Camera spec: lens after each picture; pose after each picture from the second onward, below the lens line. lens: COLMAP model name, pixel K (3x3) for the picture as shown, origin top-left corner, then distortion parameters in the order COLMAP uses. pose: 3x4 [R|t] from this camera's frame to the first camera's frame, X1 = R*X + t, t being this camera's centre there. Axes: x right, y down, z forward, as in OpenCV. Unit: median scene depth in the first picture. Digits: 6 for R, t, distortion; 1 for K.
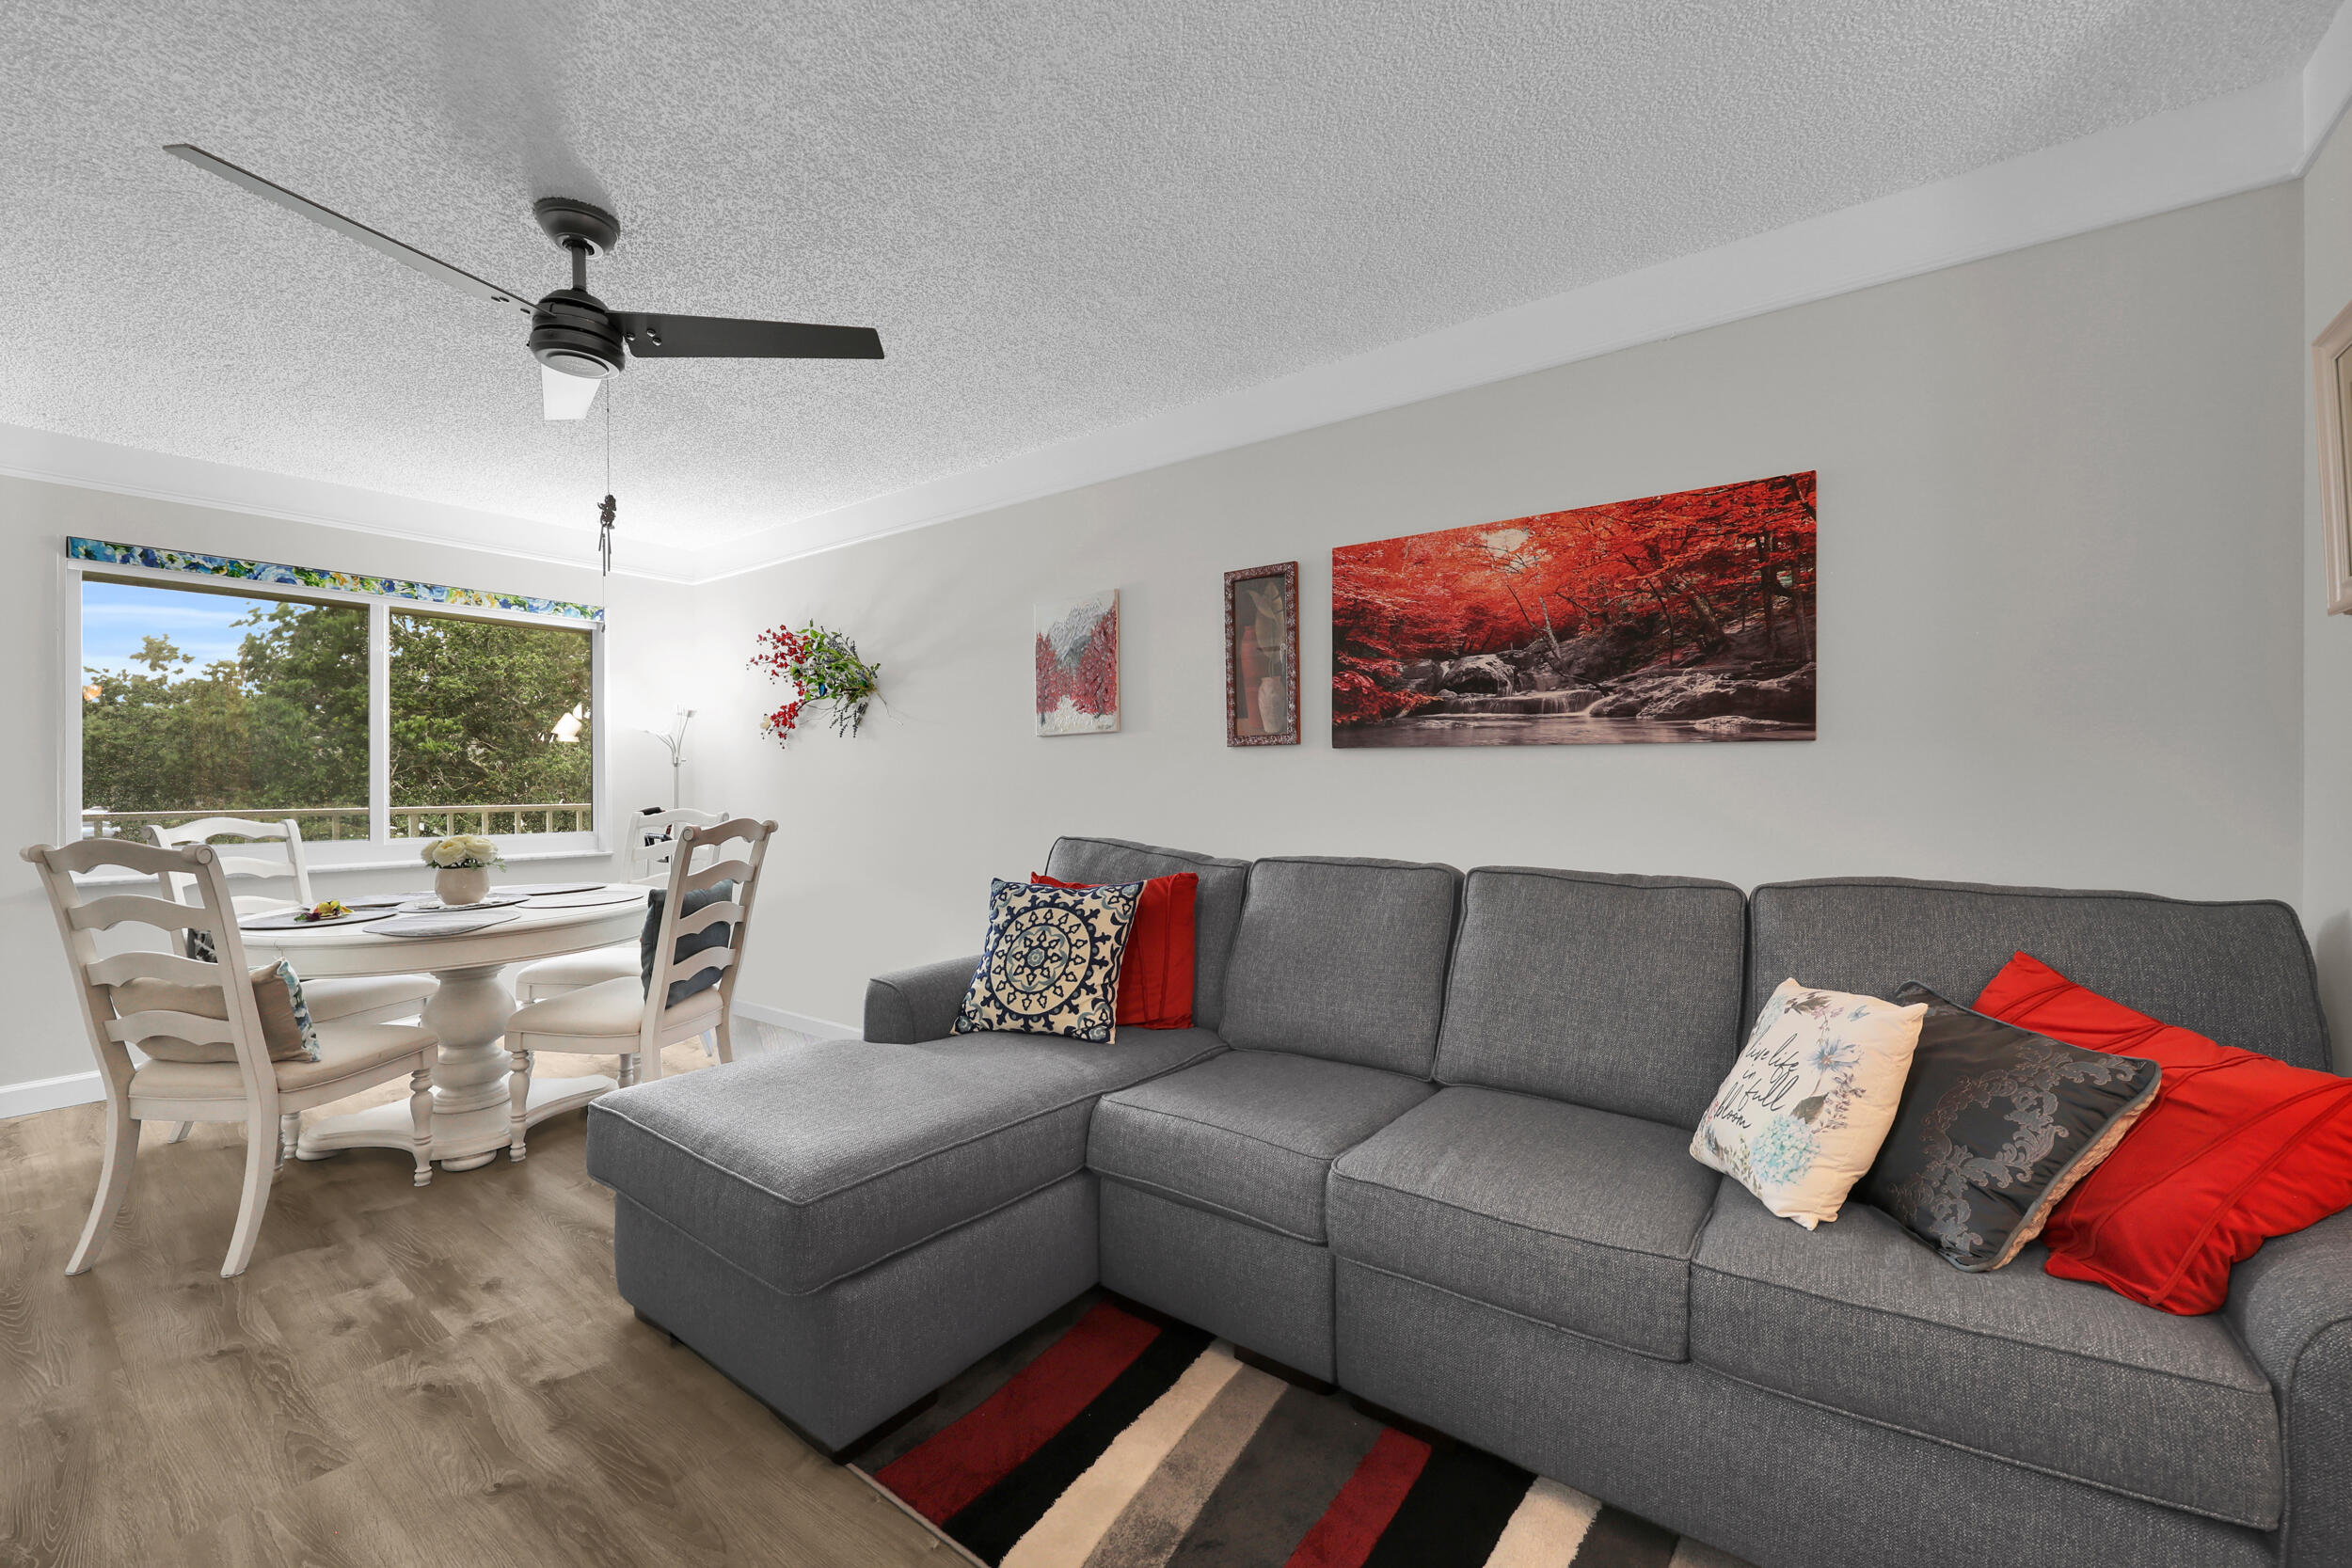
lens RADIAL K [[958.7, 0, 1168.0], [0, 958.7, 775.5], [0, 0, 1]] dist [0.001130, -0.000048]
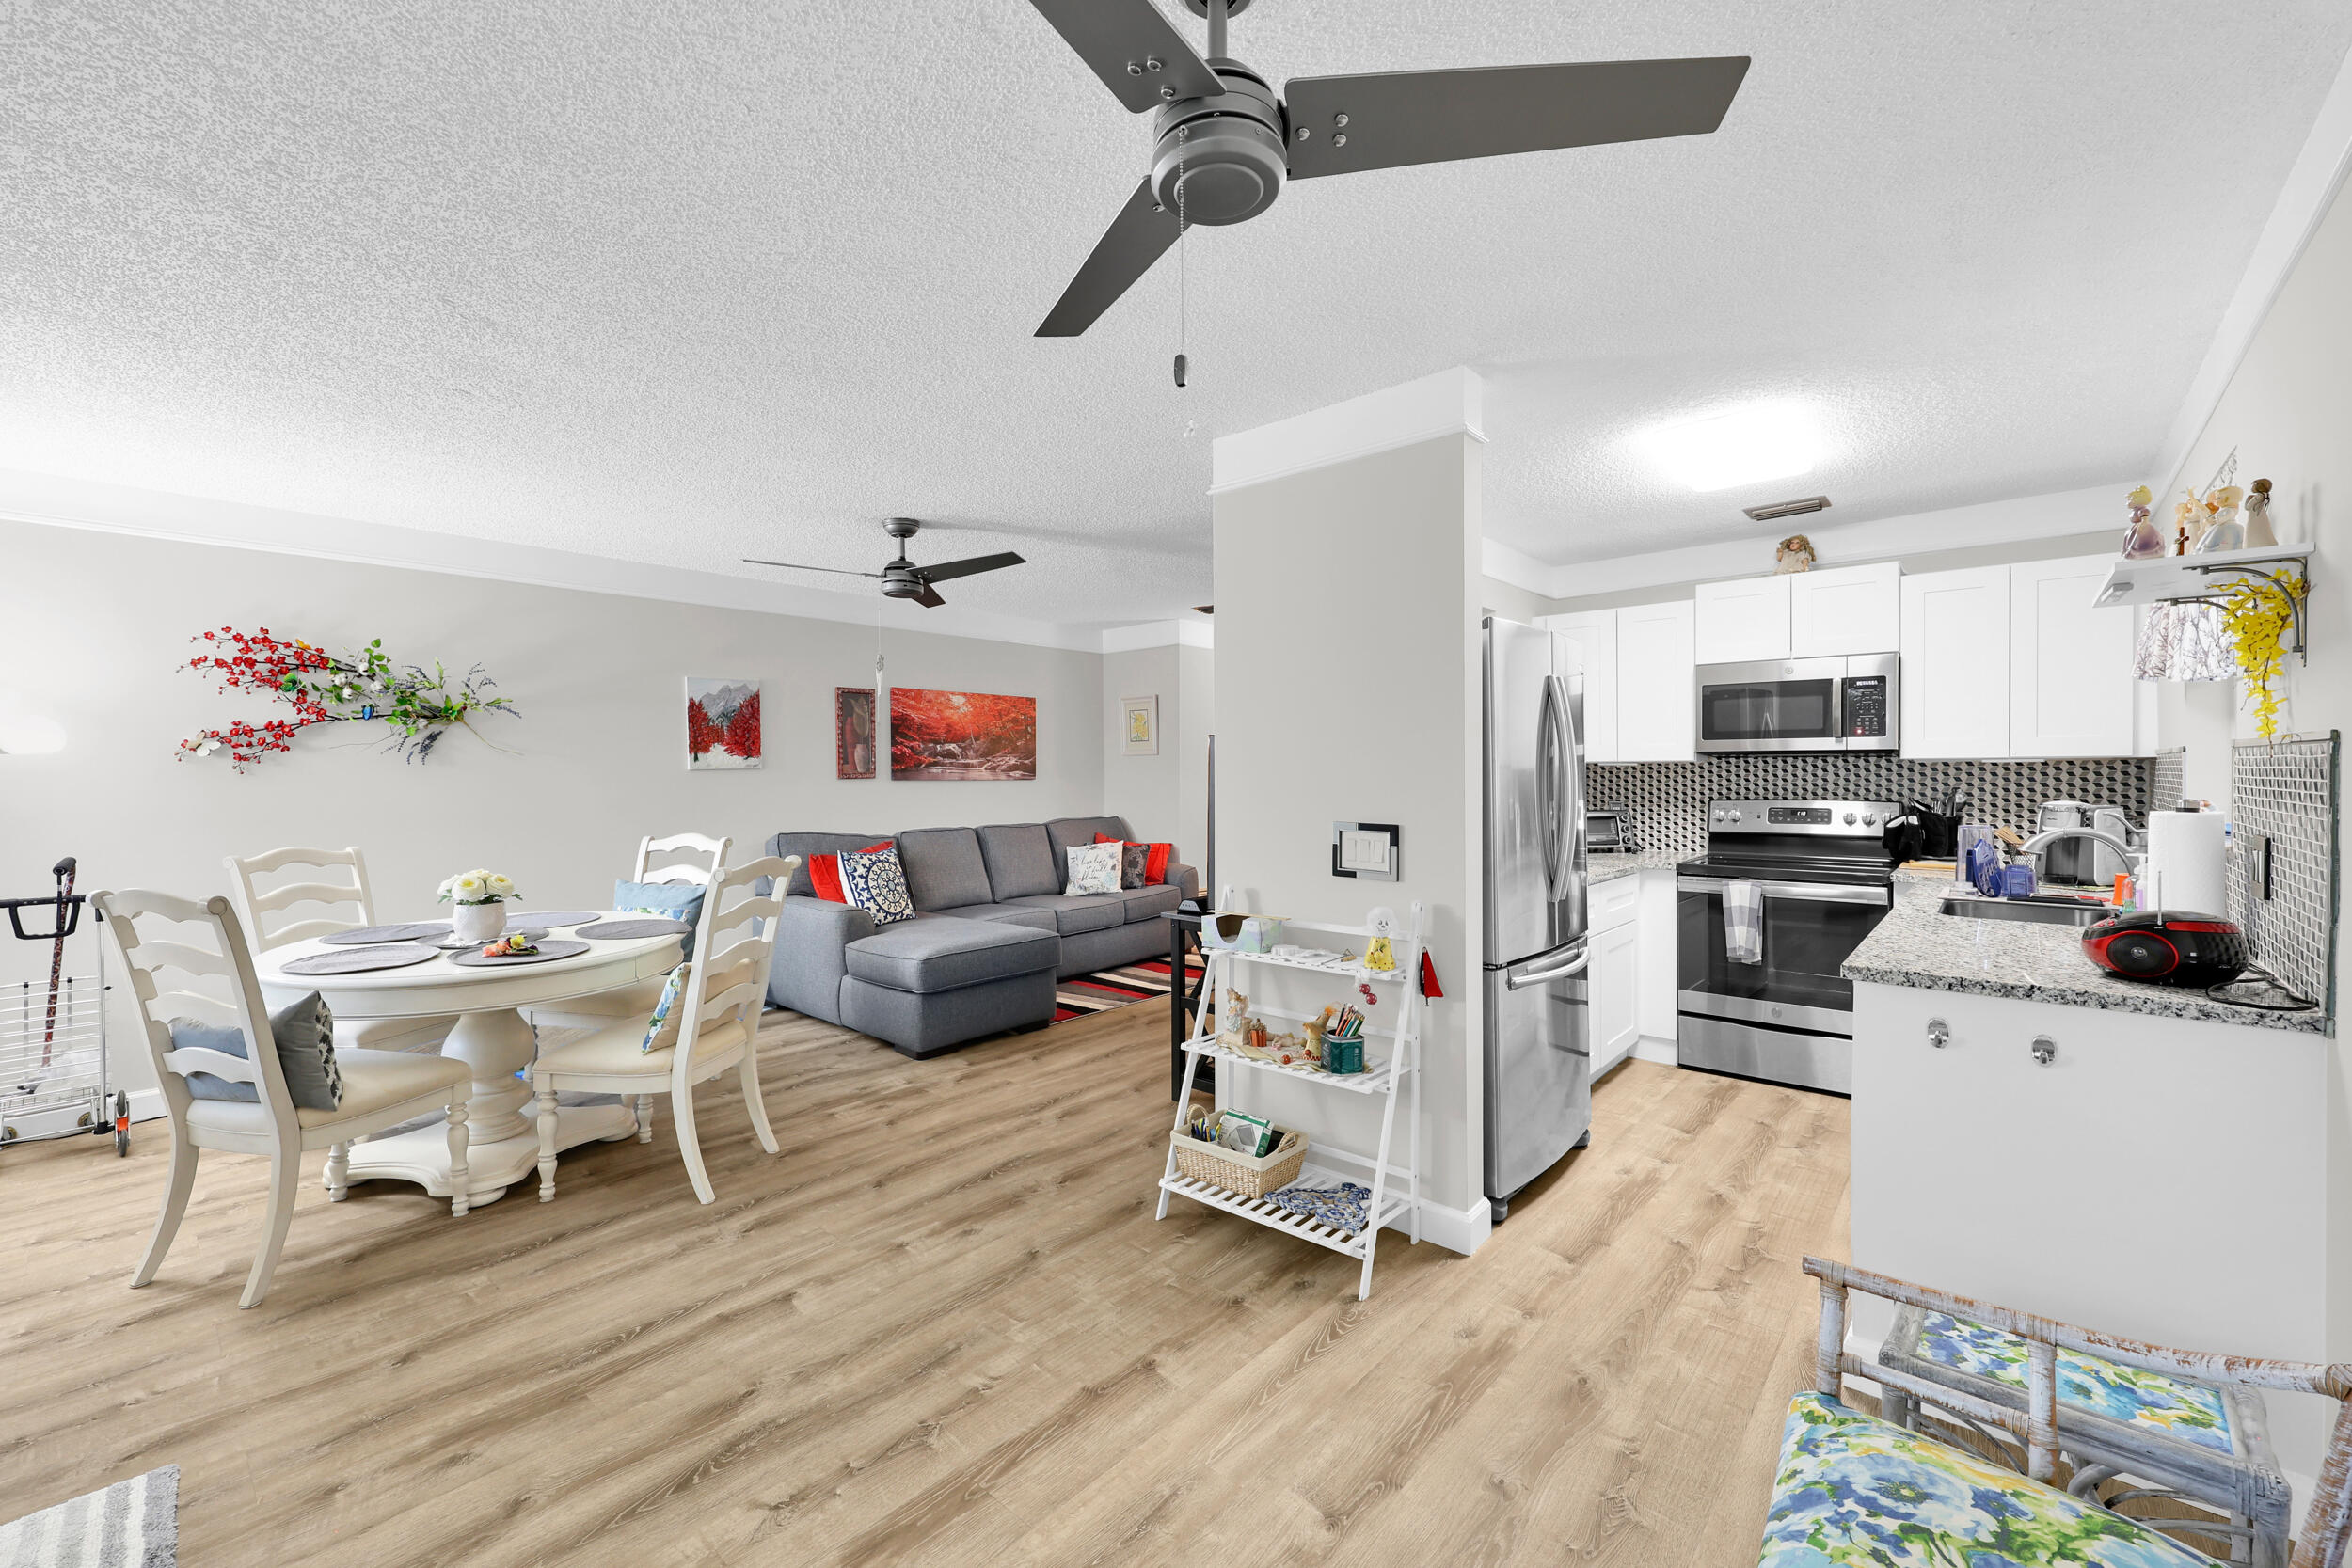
lens RADIAL K [[958.7, 0, 1168.0], [0, 958.7, 775.5], [0, 0, 1]] dist [0.001130, -0.000048]
pose [[0.067519, -0.004777, 0.997707, -2.093694], [0.000834, 0.999988, 0.004732, -0.053517], [-0.997718, 0.000513, 0.067523, 0.262865]]
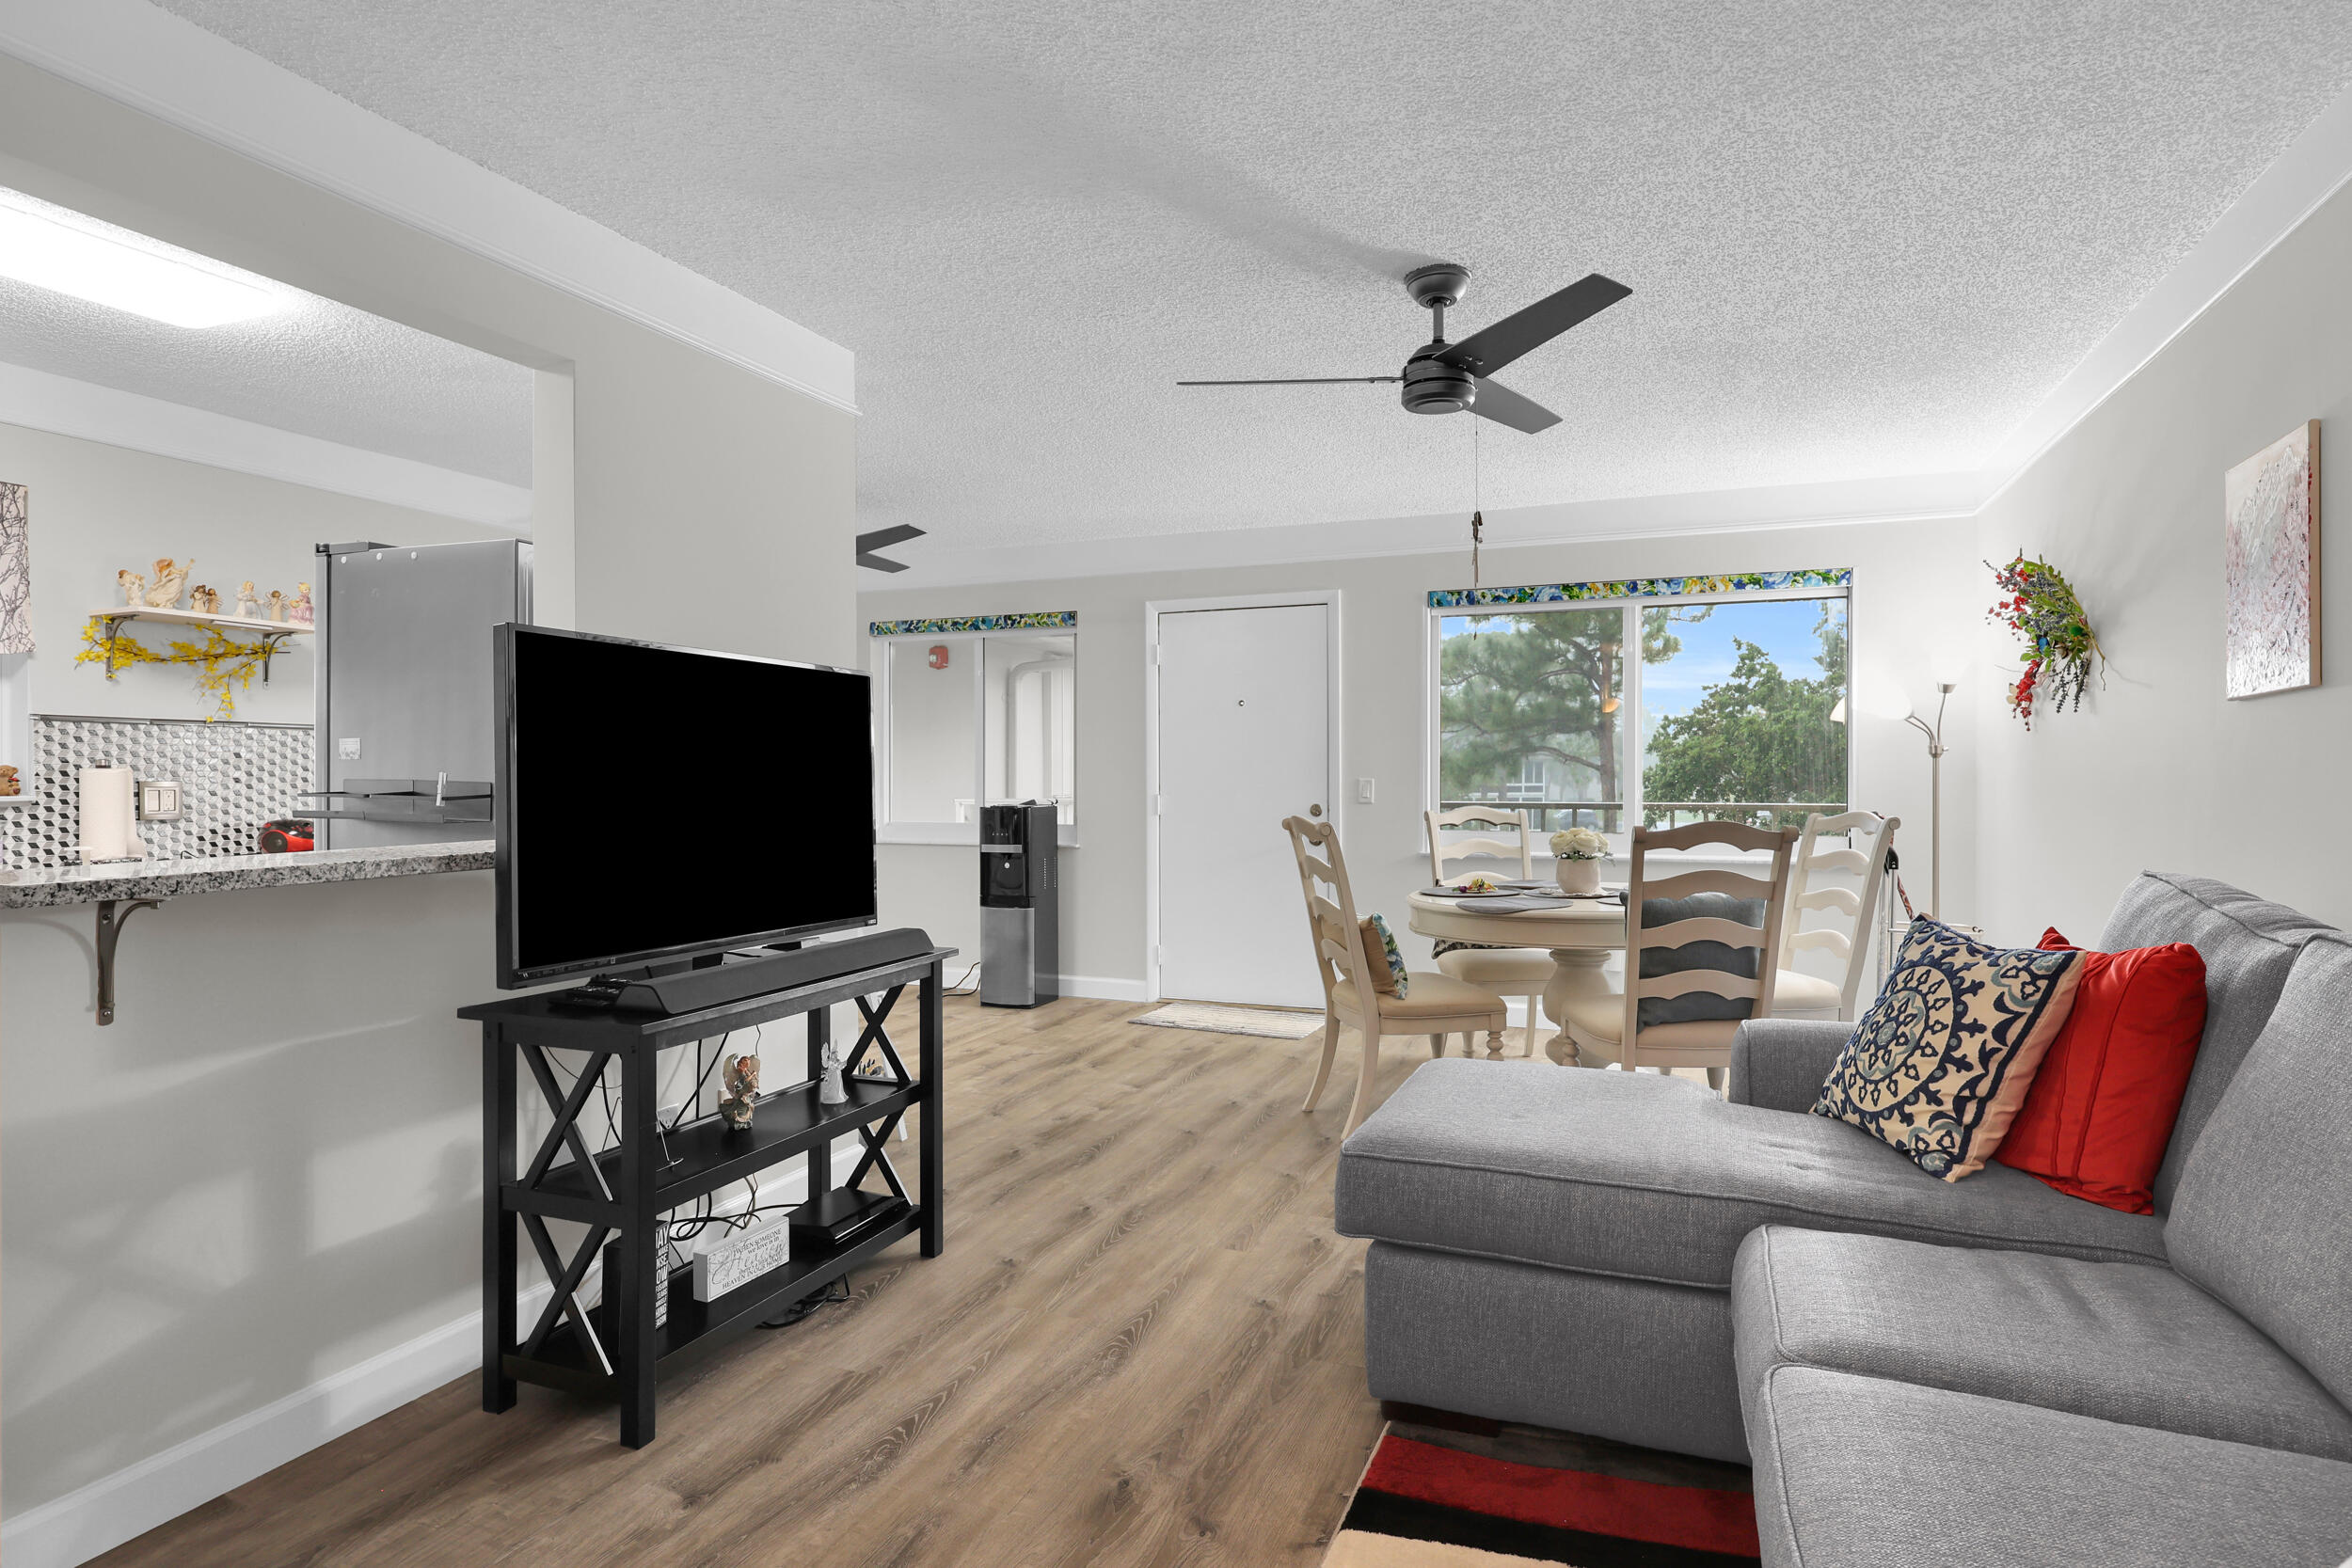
lens RADIAL K [[1280.2, 0, 1176.0], [0, 1280.2, 784.0], [0, 0, 1]] dist [0.048250, 0.000199]
pose [[0.271975, 0.009980, -0.962253, 0.620548], [0.003584, 0.999929, 0.011383, -0.006151], [0.962298, -0.006544, 0.271920, 0.240238]]
